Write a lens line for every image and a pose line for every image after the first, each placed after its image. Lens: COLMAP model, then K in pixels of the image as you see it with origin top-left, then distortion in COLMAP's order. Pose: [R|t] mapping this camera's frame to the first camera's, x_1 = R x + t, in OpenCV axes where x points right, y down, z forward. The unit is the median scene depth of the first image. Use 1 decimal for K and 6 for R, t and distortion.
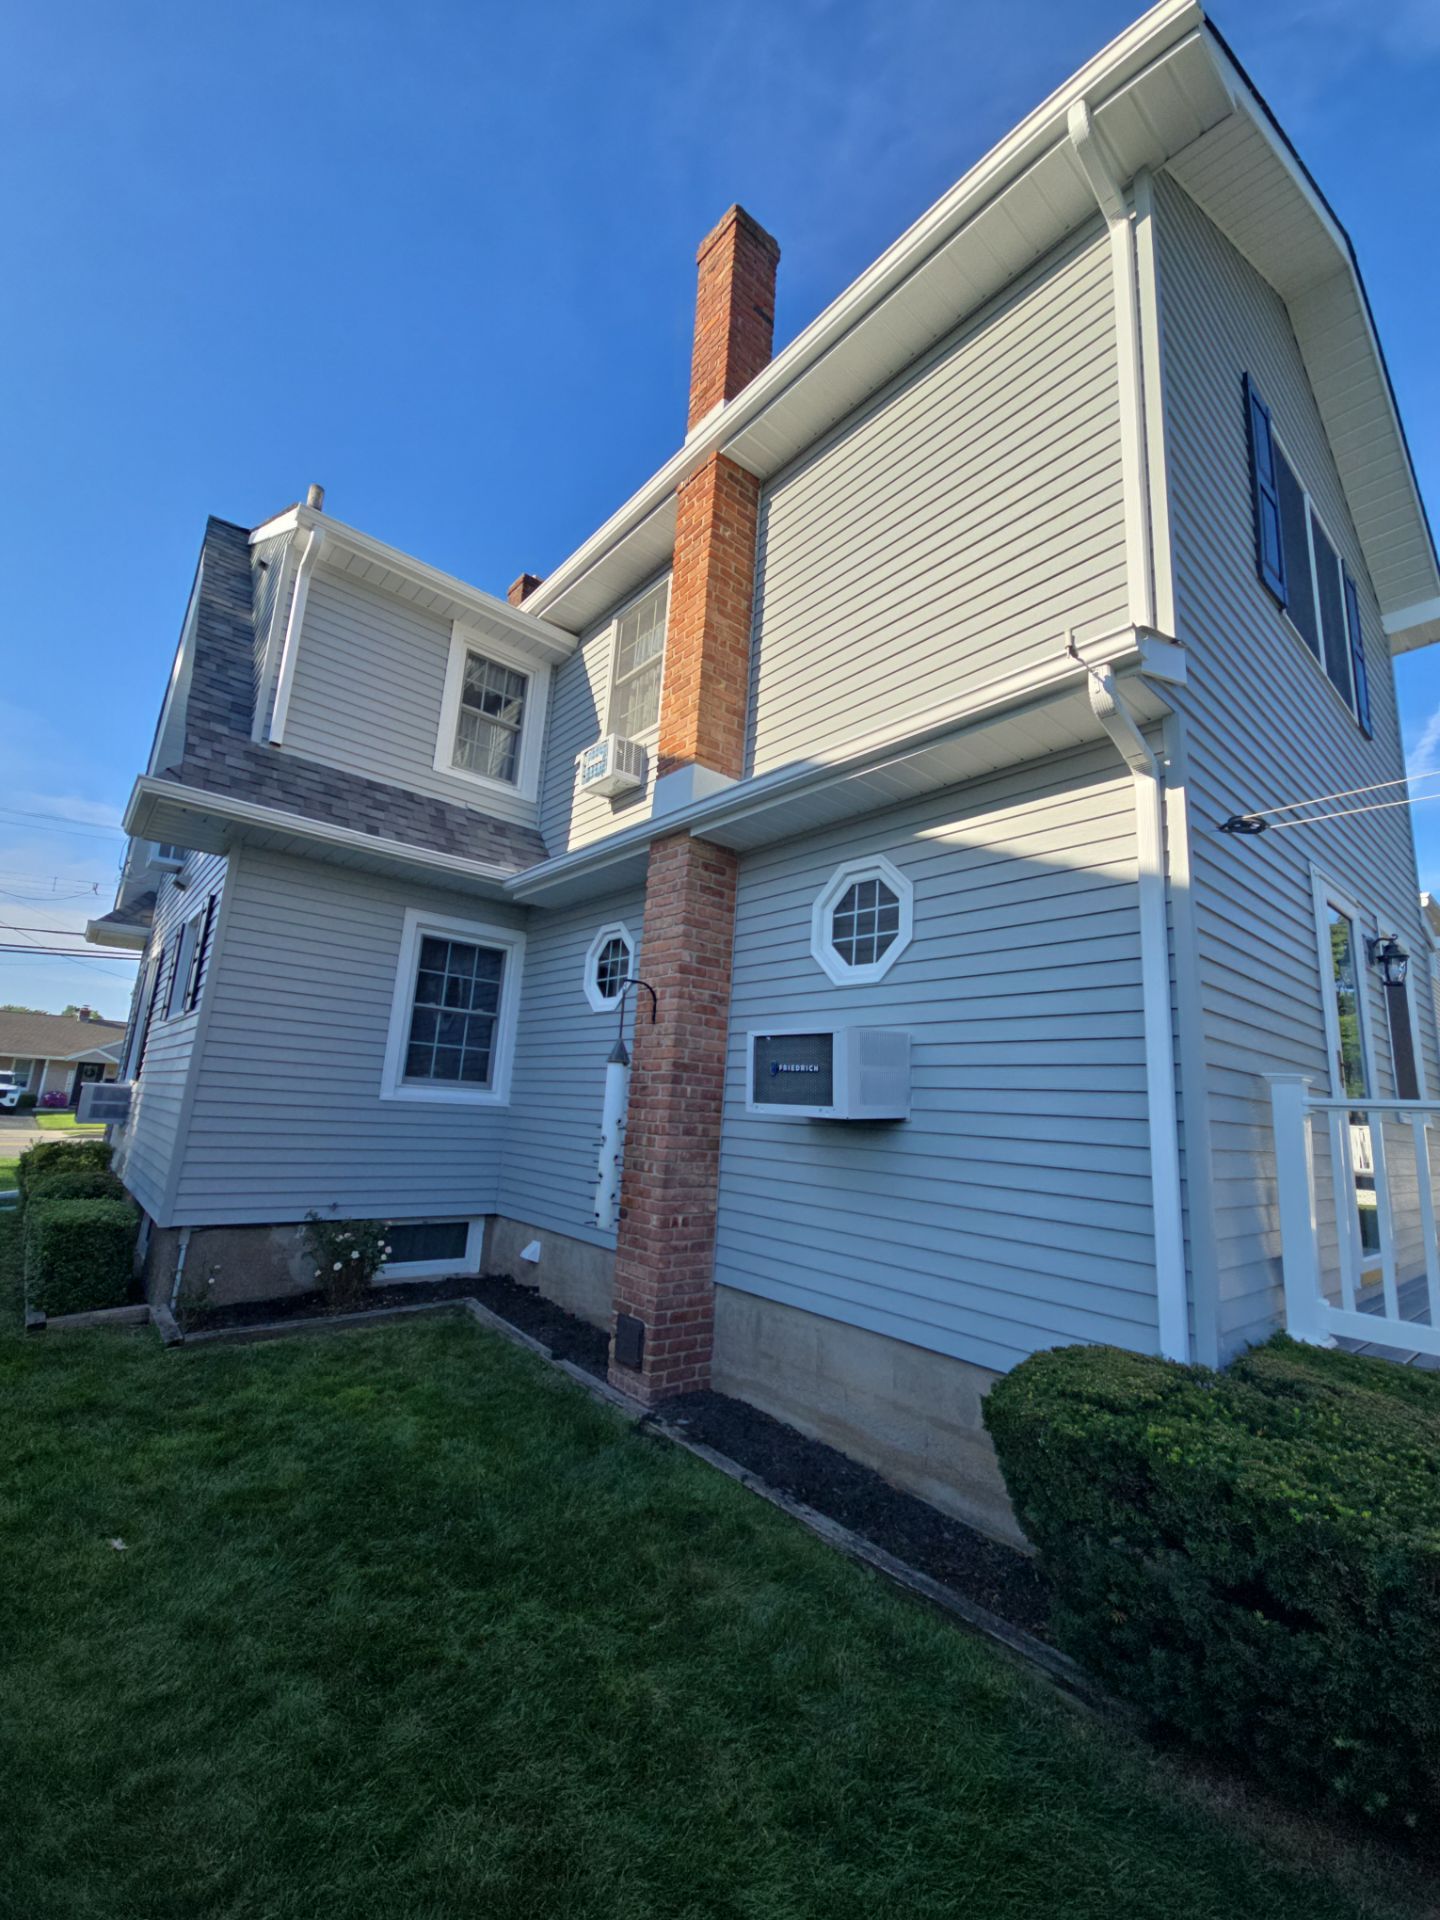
lens RADIAL K [[791.0, 0, 724.4], [0, 791.0, 949.5], [0, 0, 1]] dist [0.009860, -0.003728]
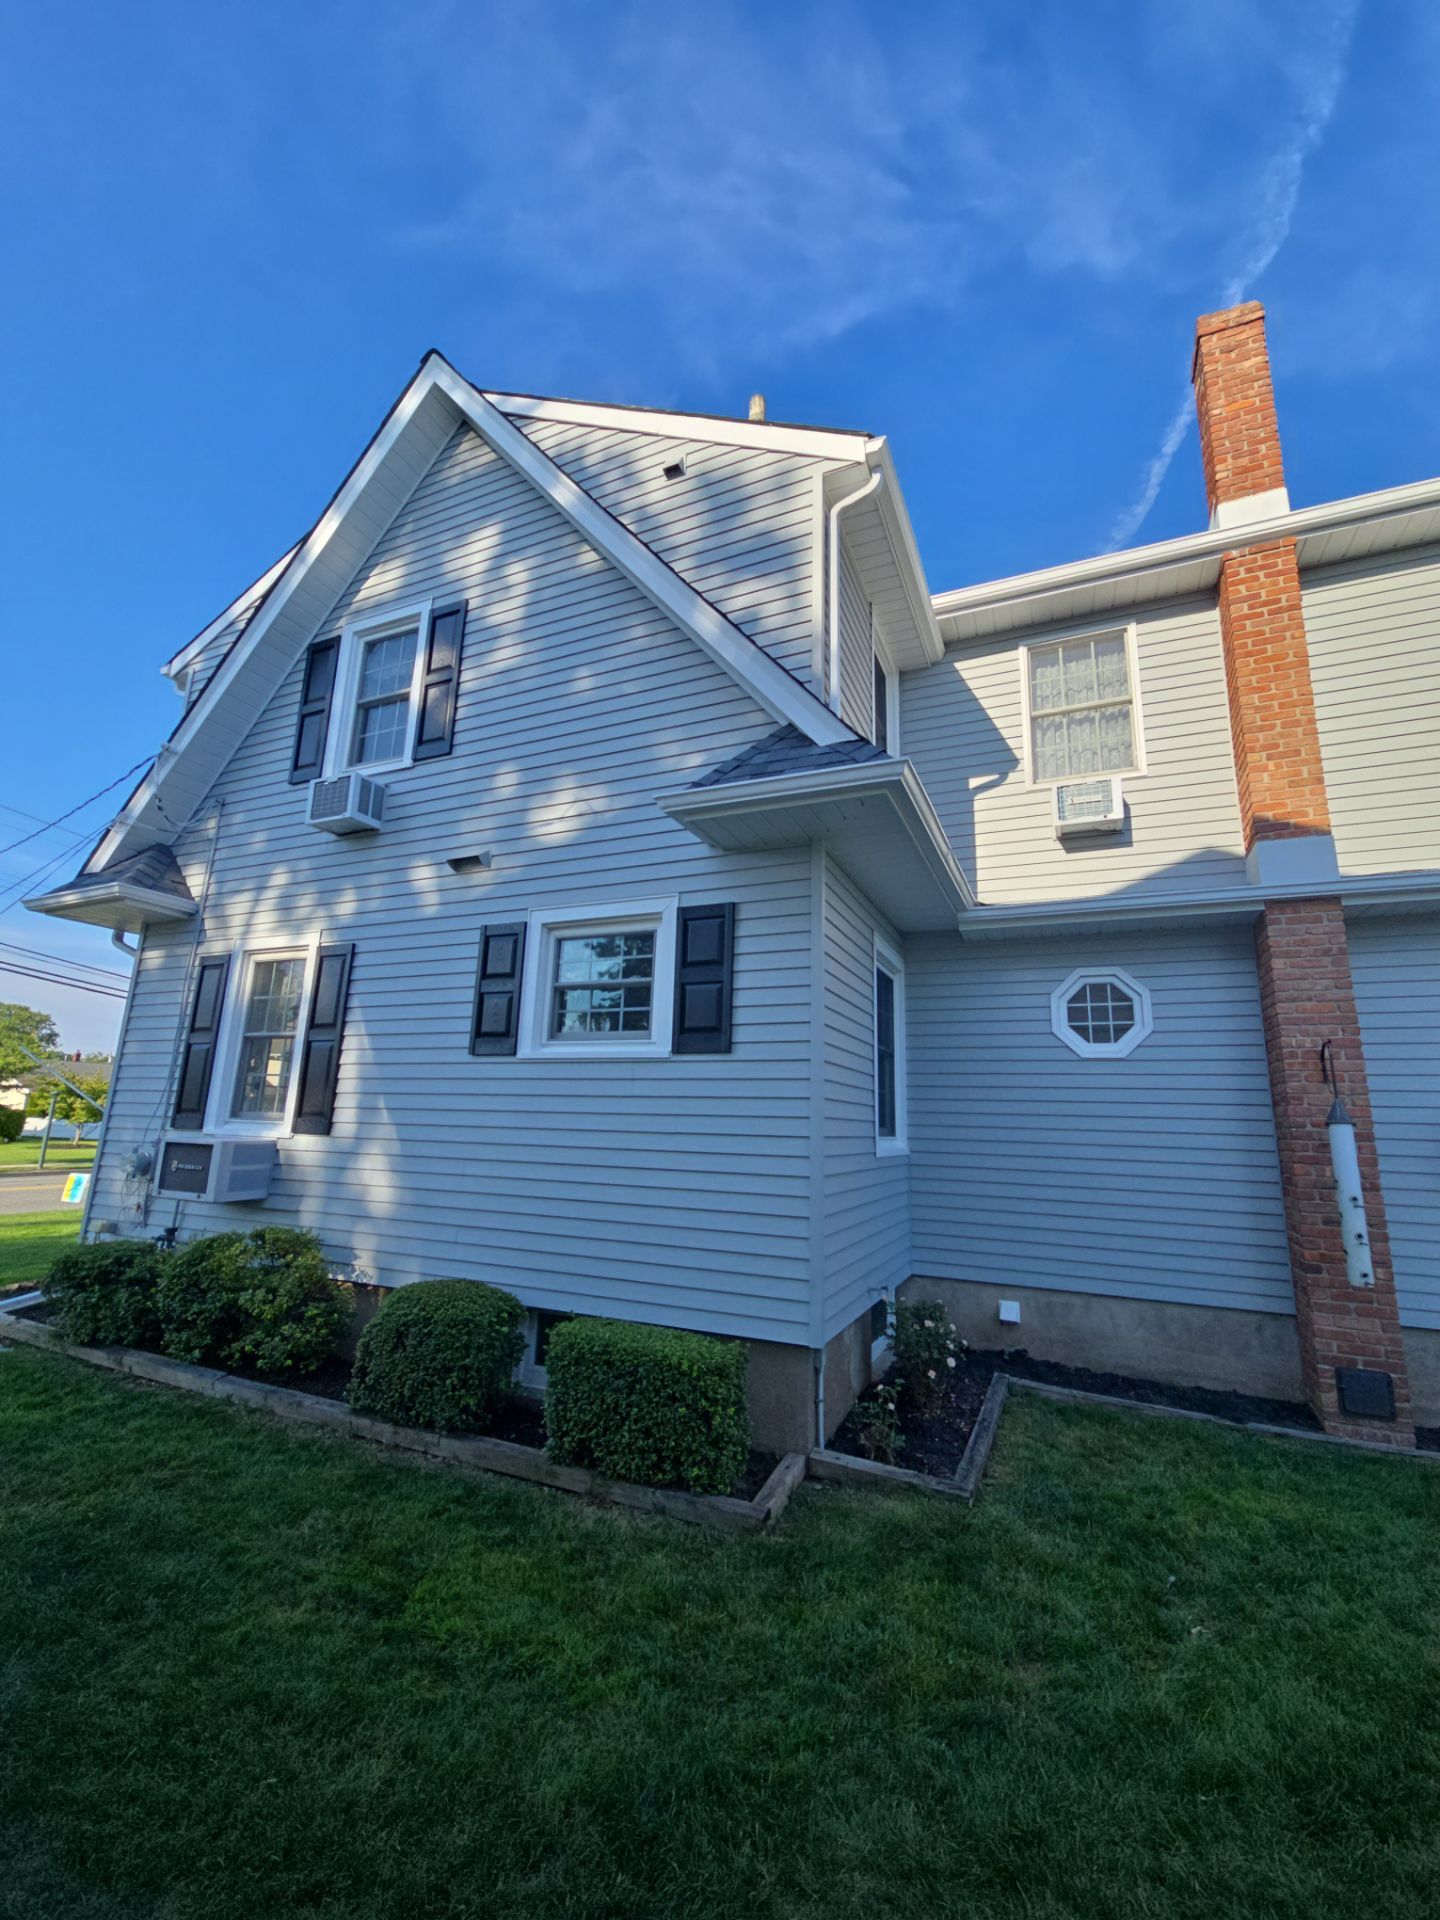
lens RADIAL K [[786.7, 0, 732.0], [0, 786.7, 958.2], [0, 0, 1]] dist [0.006825, -0.000327]
pose [[0.902152, 0.056847, 0.427657, -1.148109], [-0.062683, 0.998033, -0.000434, -0.018734], [-0.426841, -0.026415, 0.903941, 0.368502]]
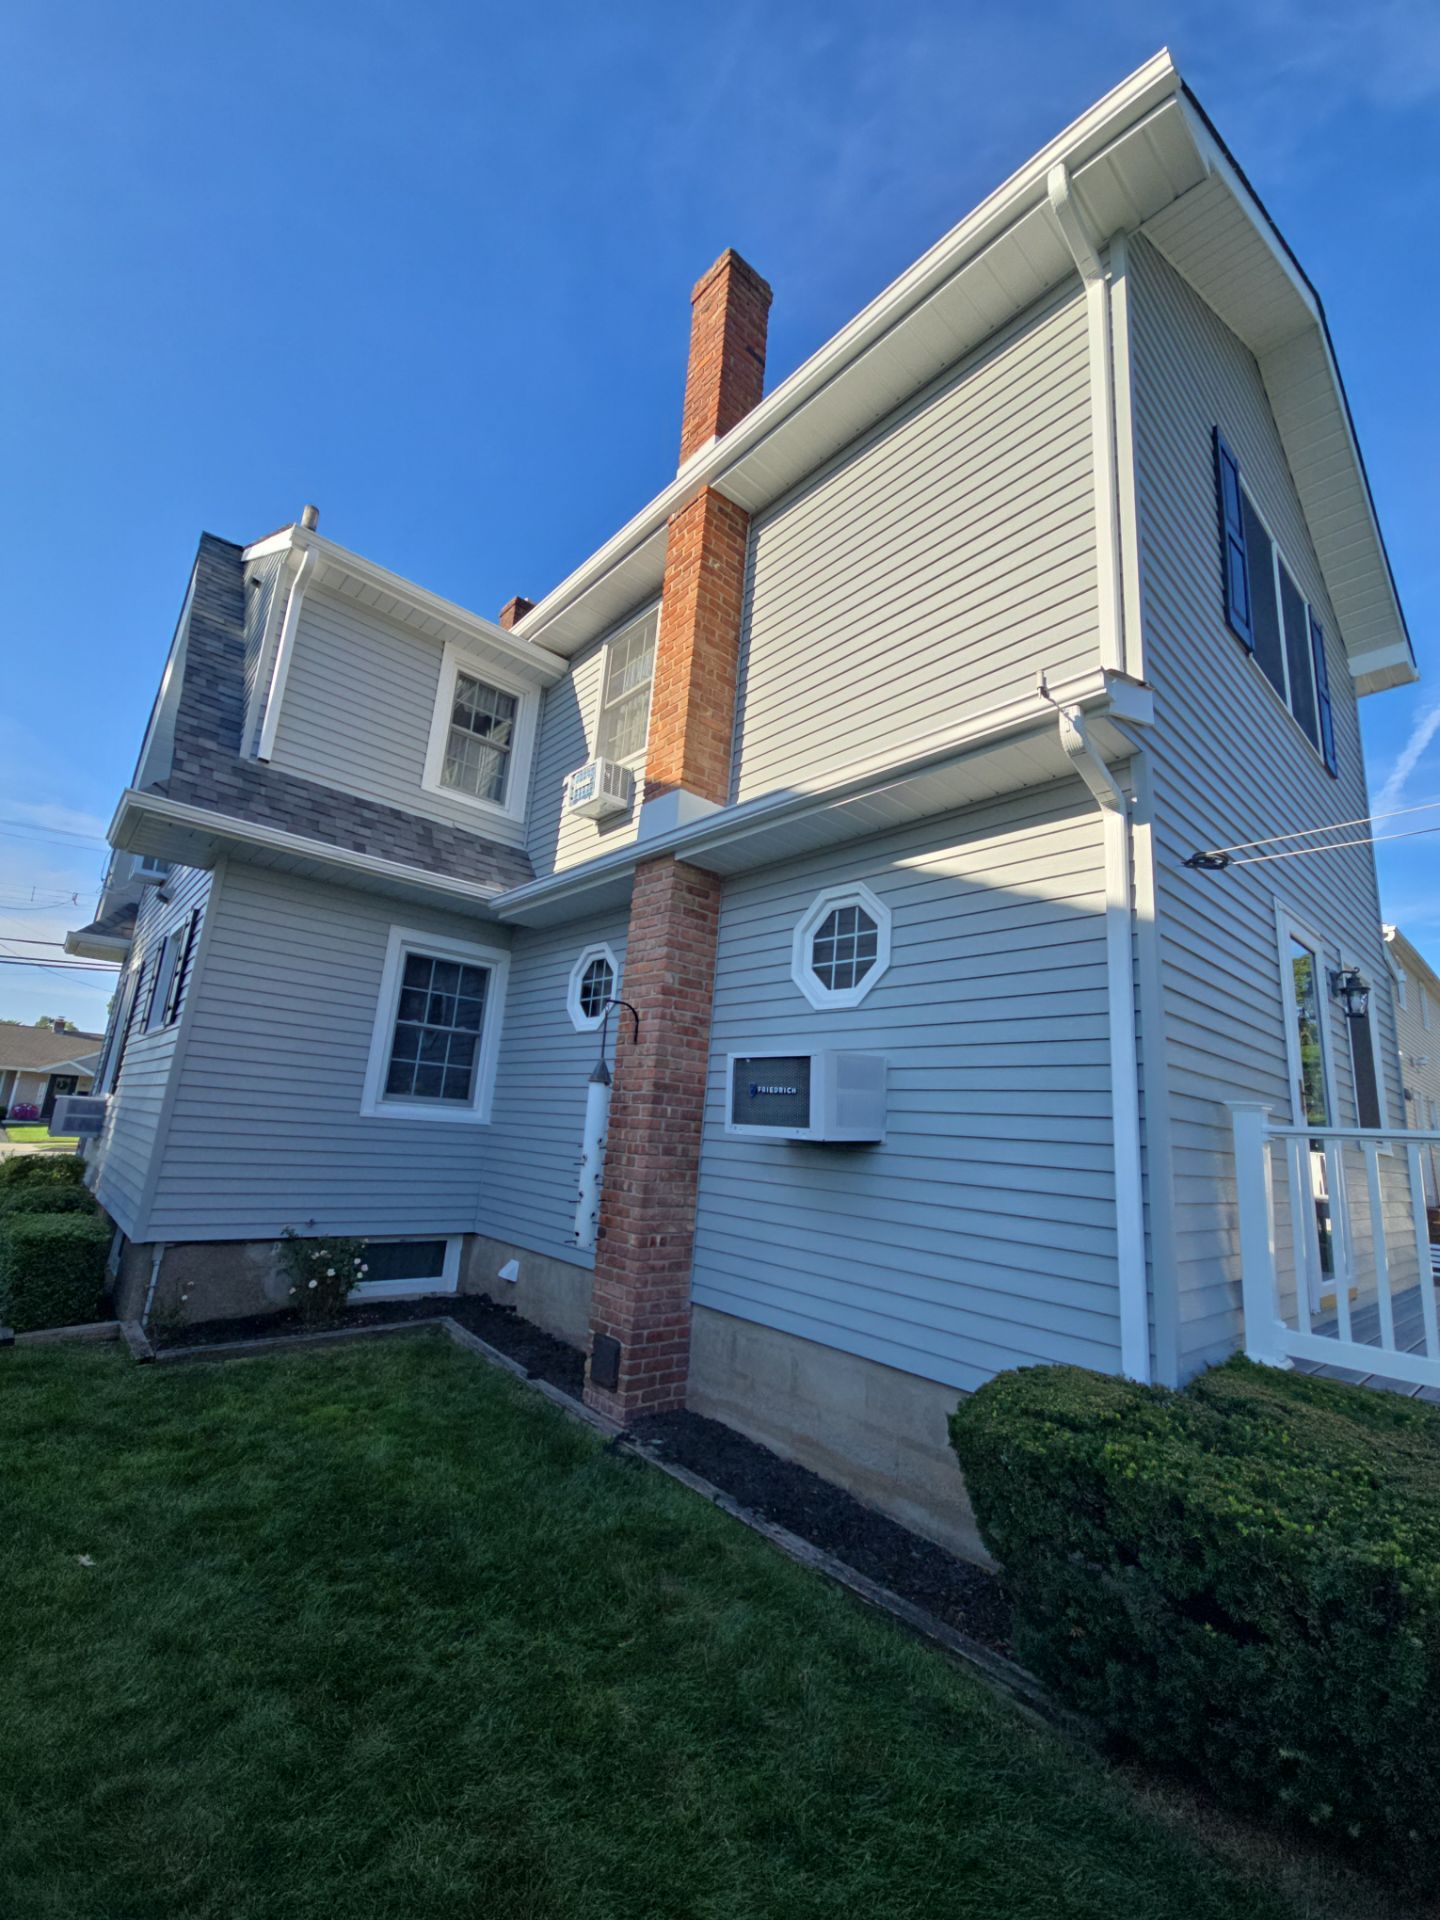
lens RADIAL K [[788.7, 0, 725.8], [0, 788.7, 955.7], [0, 0, 1]] dist [0.010961, -0.004143]
pose [[0.999666, 0.016223, 0.020127, 0.003597], [-0.015858, 0.999710, -0.018138, -0.002565], [-0.020416, 0.017812, 0.999633, -0.012128]]
